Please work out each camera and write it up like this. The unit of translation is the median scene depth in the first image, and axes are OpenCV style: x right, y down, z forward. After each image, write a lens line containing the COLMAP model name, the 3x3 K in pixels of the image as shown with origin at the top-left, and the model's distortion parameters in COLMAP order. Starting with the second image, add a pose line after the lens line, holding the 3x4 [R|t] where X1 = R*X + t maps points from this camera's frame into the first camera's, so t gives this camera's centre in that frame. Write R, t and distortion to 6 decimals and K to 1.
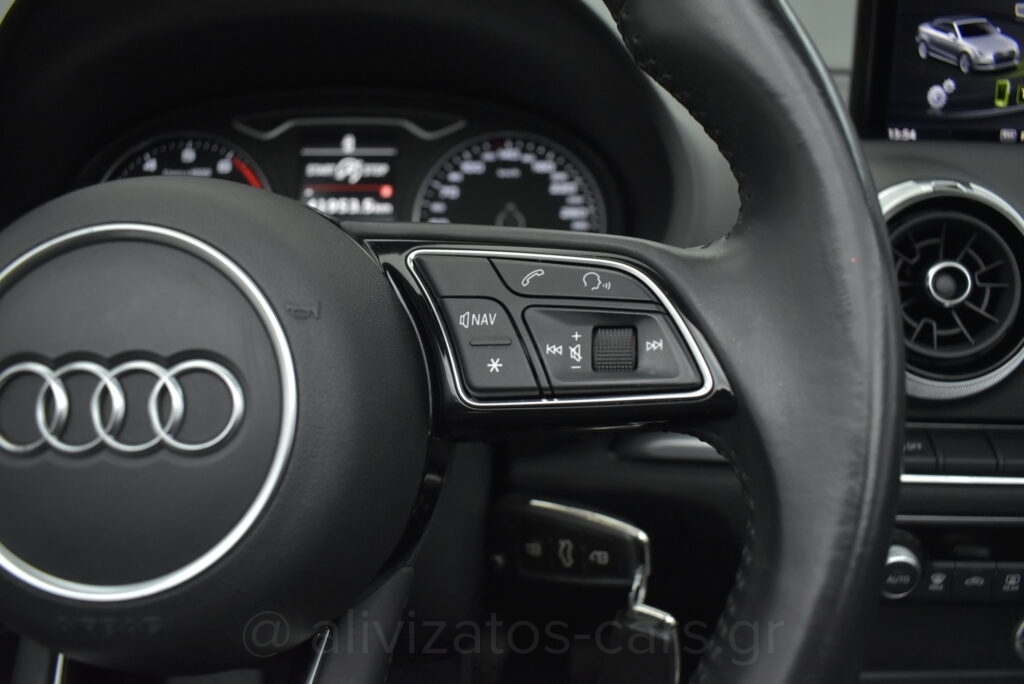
lens RADIAL K [[784.1, 0, 521.1], [0, 784.1, 338.3], [0, 0, 1]] dist [-0.107639, 0.020965]
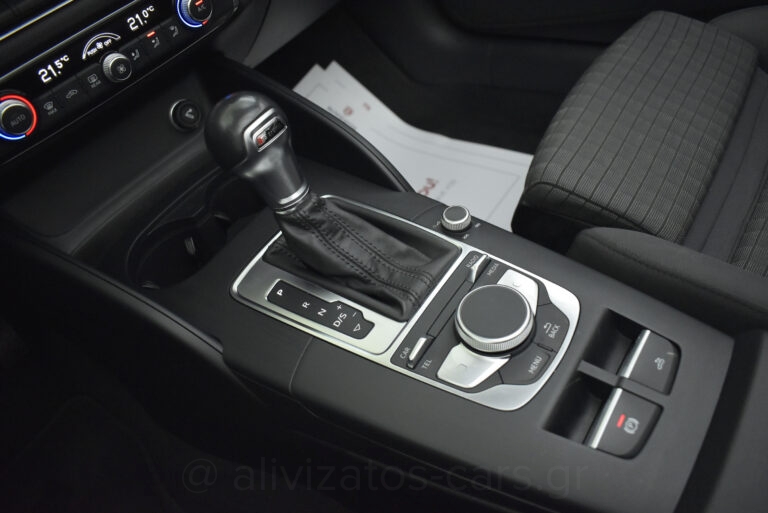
lens RADIAL K [[588.1, 0, 384.9], [0, 588.1, 256.8], [0, 0, 1]] dist [-0.107639, 0.020965]
pose [[0.580254, -0.657256, 0.480957, 0.204760], [0.438103, 0.749715, 0.495978, 0.268861], [-0.686565, -0.077085, 0.722971, -0.245067]]
